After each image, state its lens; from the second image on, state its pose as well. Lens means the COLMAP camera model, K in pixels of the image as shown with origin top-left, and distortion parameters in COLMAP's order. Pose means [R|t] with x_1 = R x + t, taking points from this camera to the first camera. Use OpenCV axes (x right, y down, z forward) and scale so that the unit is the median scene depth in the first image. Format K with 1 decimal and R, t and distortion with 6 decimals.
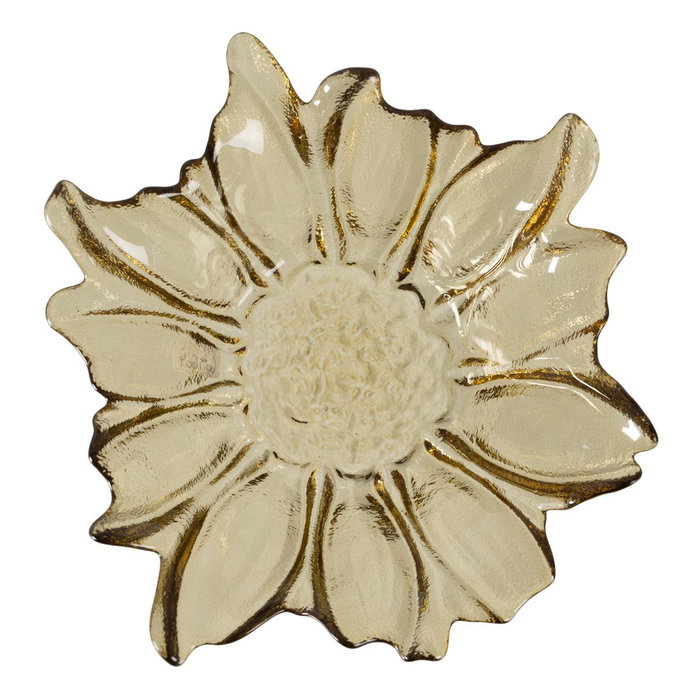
lens RADIAL K [[3950.2, 0, 349.8], [0, 3950.2, 350.3], [0, 0, 1]] dist [-0.220778, 0.000000]
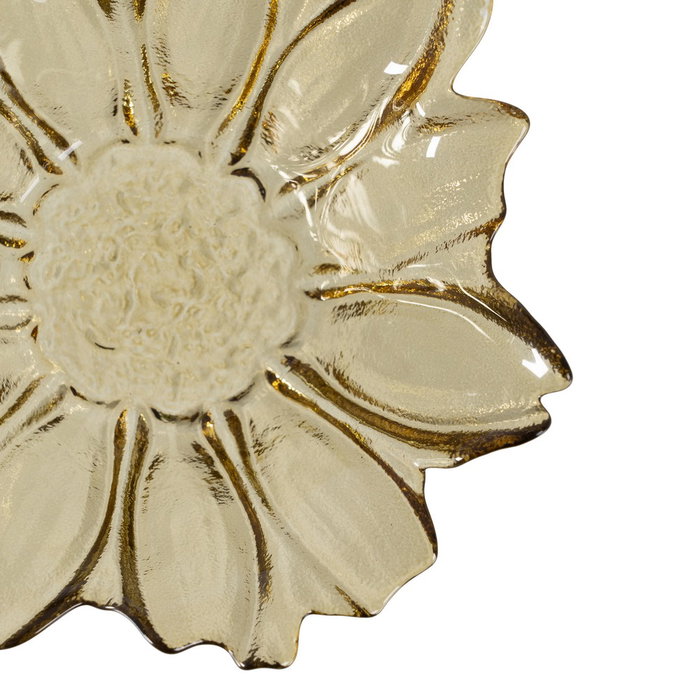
lens RADIAL K [[3950.2, 0, 350.3], [0, 3950.2, 349.7], [0, 0, 1]] dist [-0.220778, 0.000000]
pose [[0.999409, -0.008141, 0.033399, 0.009807], [0.006608, 0.998931, 0.045748, -0.017013], [-0.033736, -0.045500, 0.998395, 0.235355]]
